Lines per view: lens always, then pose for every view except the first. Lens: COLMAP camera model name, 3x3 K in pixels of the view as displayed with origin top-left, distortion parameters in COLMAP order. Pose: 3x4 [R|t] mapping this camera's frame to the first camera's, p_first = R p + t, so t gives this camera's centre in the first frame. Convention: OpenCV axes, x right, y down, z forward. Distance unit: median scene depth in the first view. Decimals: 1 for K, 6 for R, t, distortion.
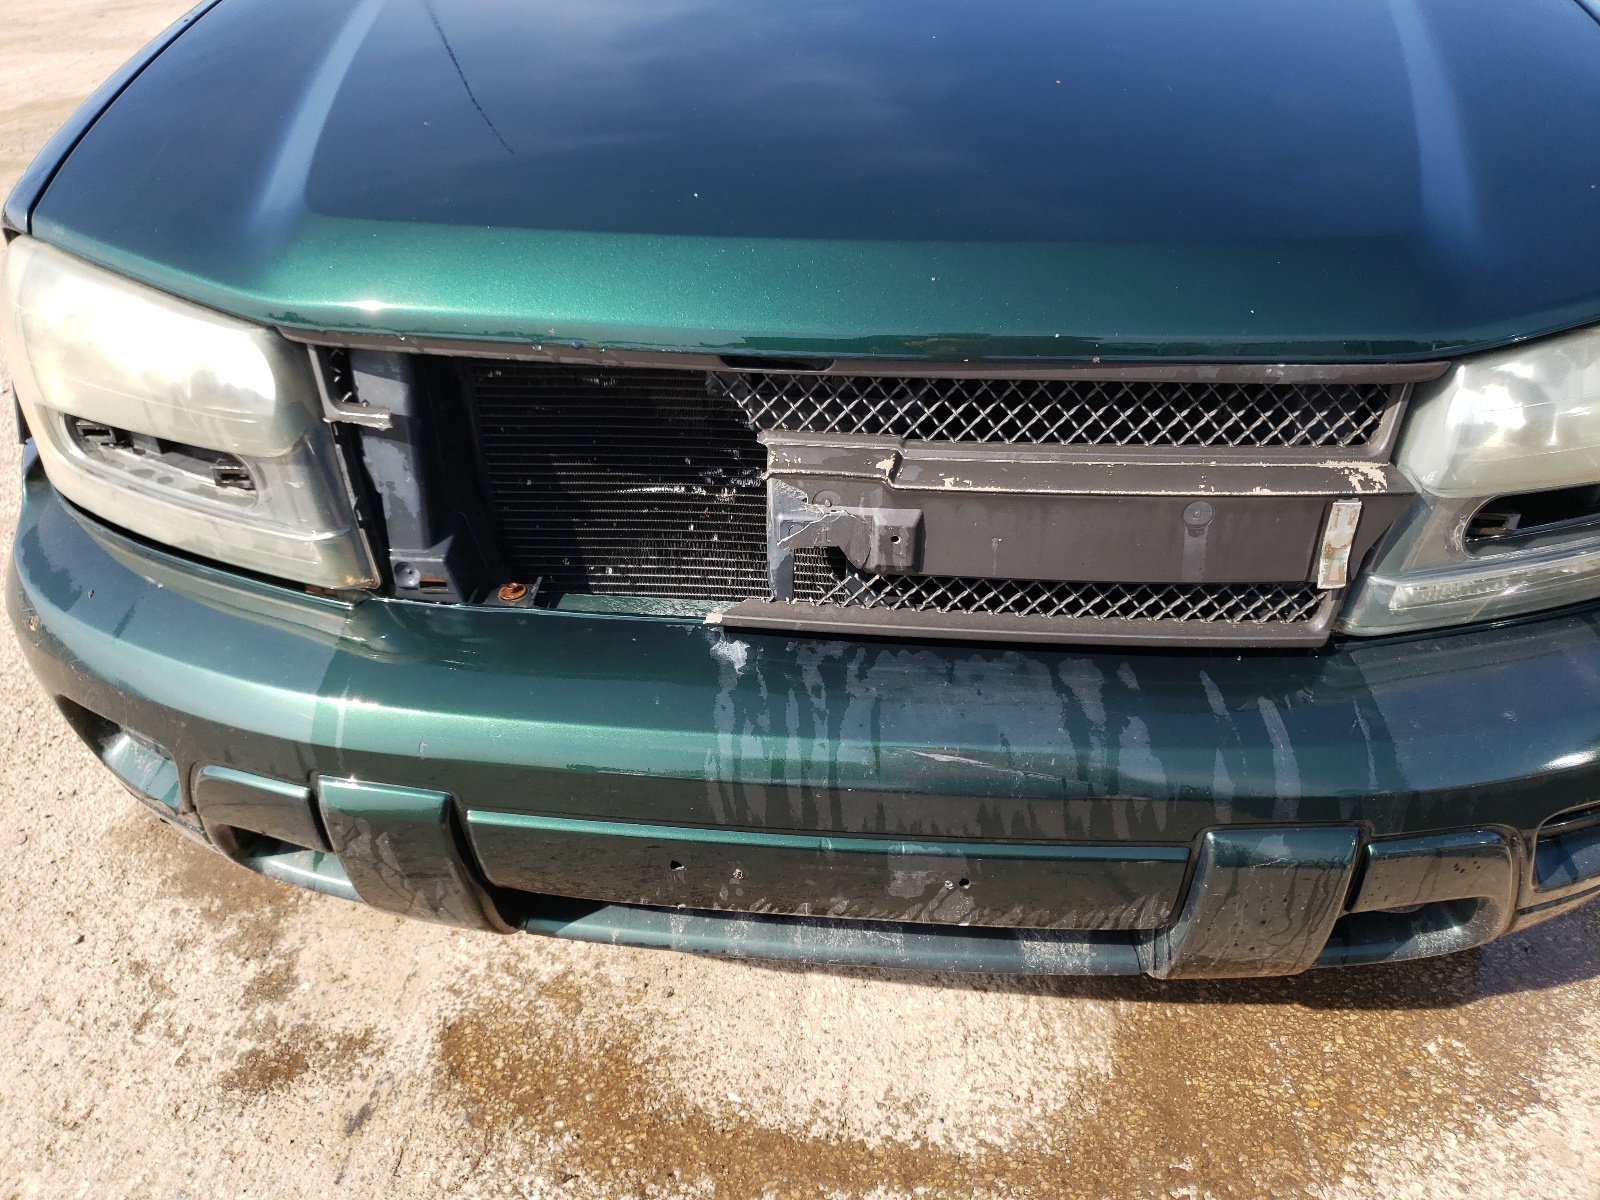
lens RADIAL K [[1271.5, 0, 800.0], [0, 1271.5, 600.0], [0, 0, 1]] dist [0.001296, 0.010265]
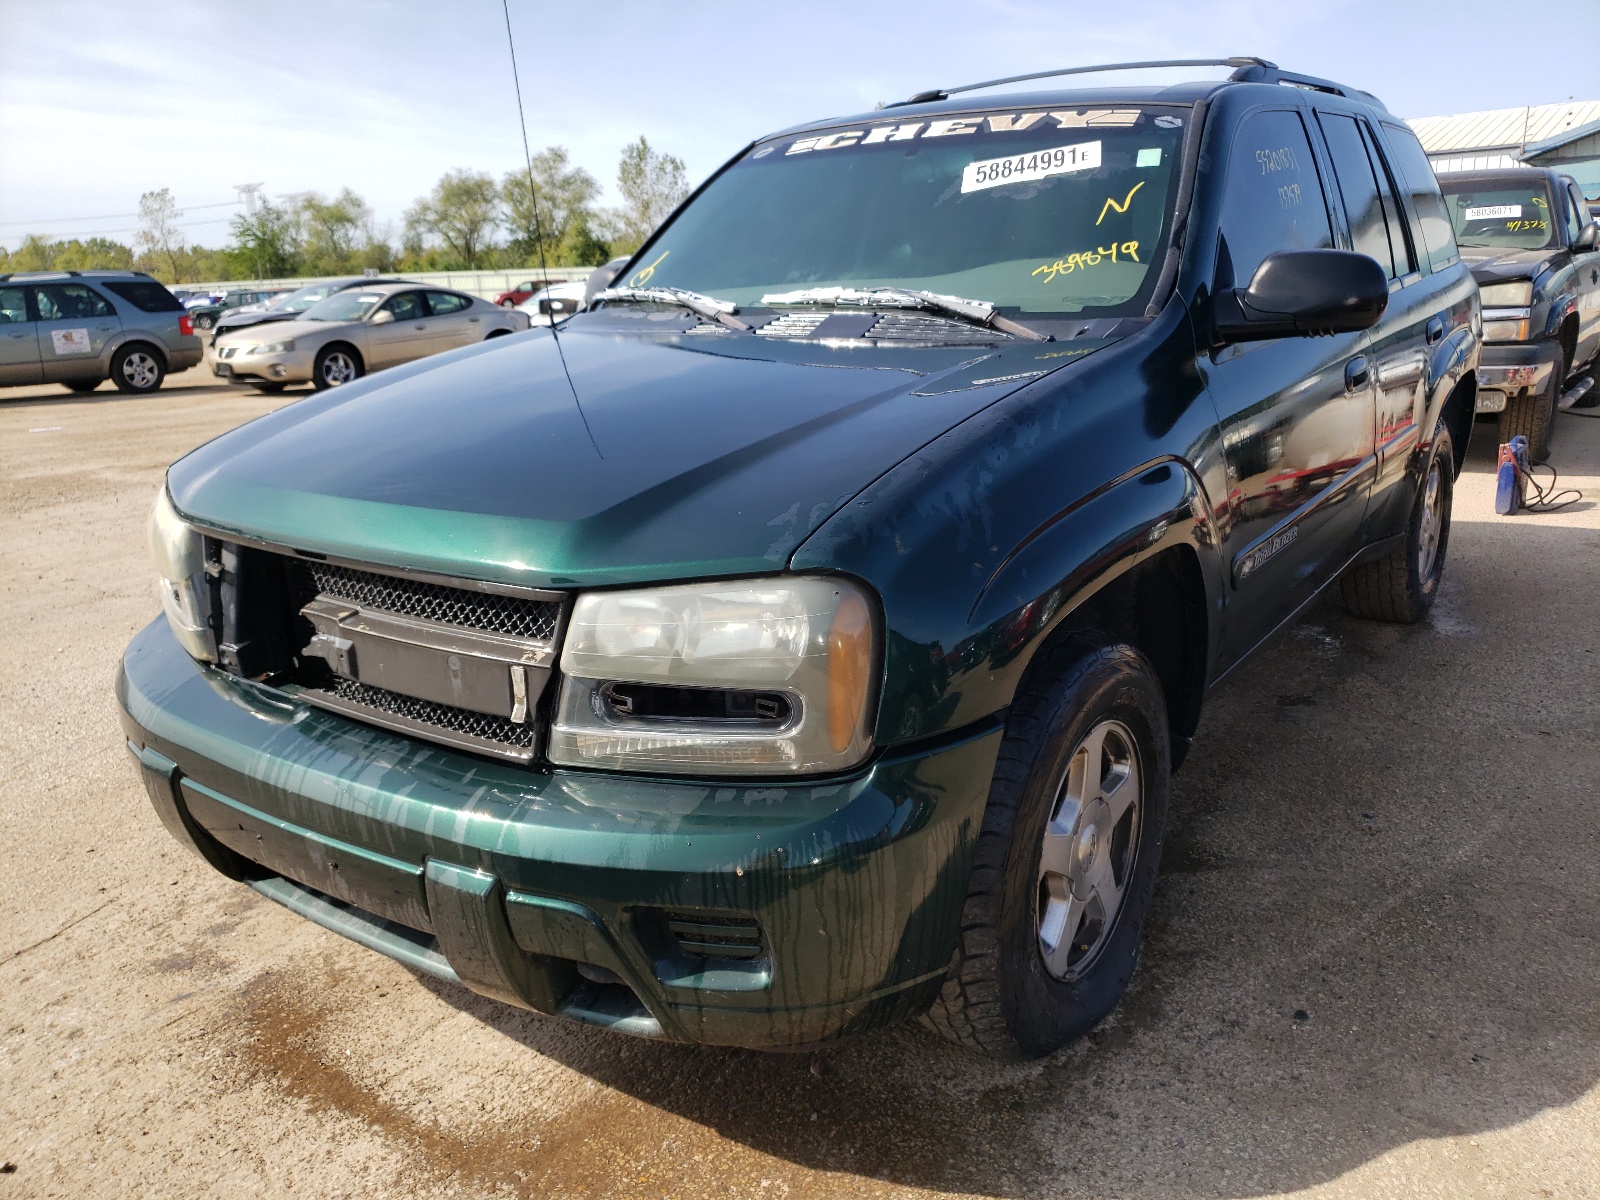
lens RADIAL K [[1271.5, 0, 800.0], [0, 1271.5, 600.0], [0, 0, 1]] dist [0.001296, 0.010265]
pose [[0.865853, 0.122632, -0.485037, 1.076793], [-0.245914, 0.948612, -0.199151, 0.054466], [0.435689, 0.291713, 0.851515, -0.199505]]
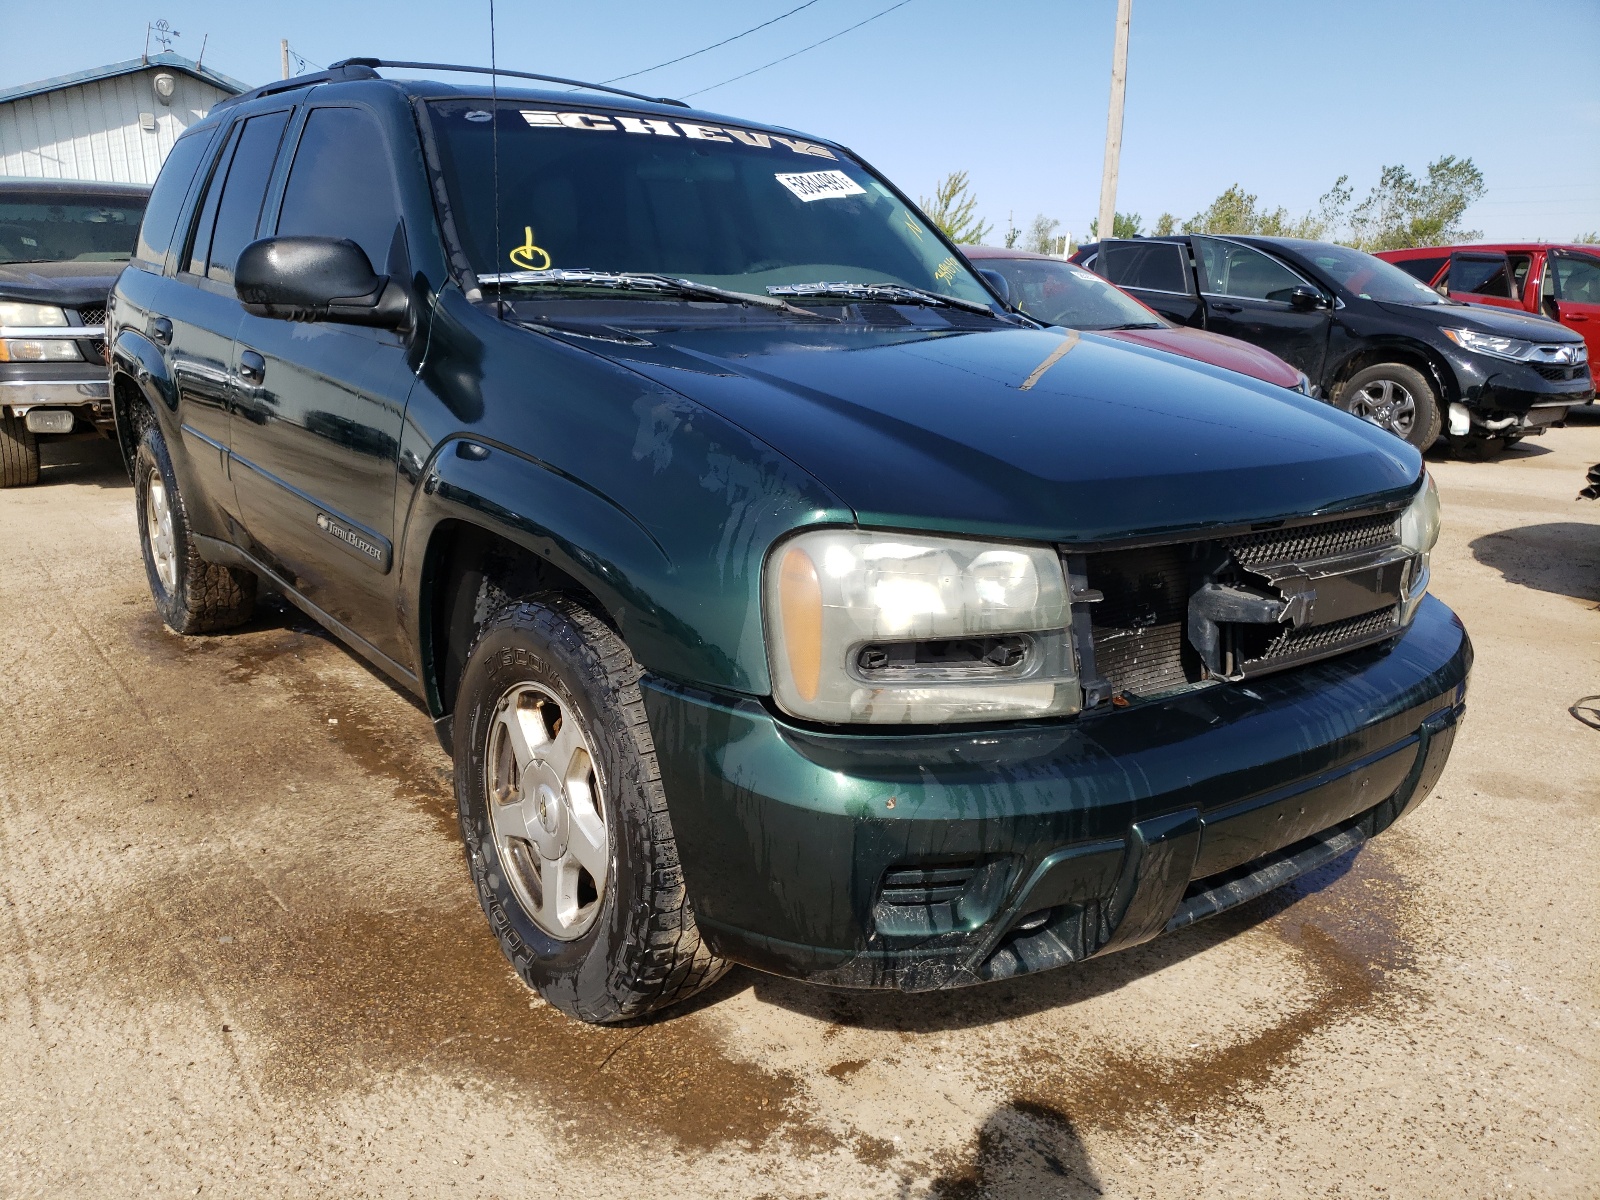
lens RADIAL K [[1271.5, 0, 800.0], [0, 1271.5, 600.0], [0, 0, 1]] dist [0.001296, 0.010265]
pose [[0.722949, -0.135072, 0.677570, -1.359031], [0.307399, 0.941171, -0.140366, -0.041890], [-0.618750, 0.309761, 0.721939, 0.028554]]
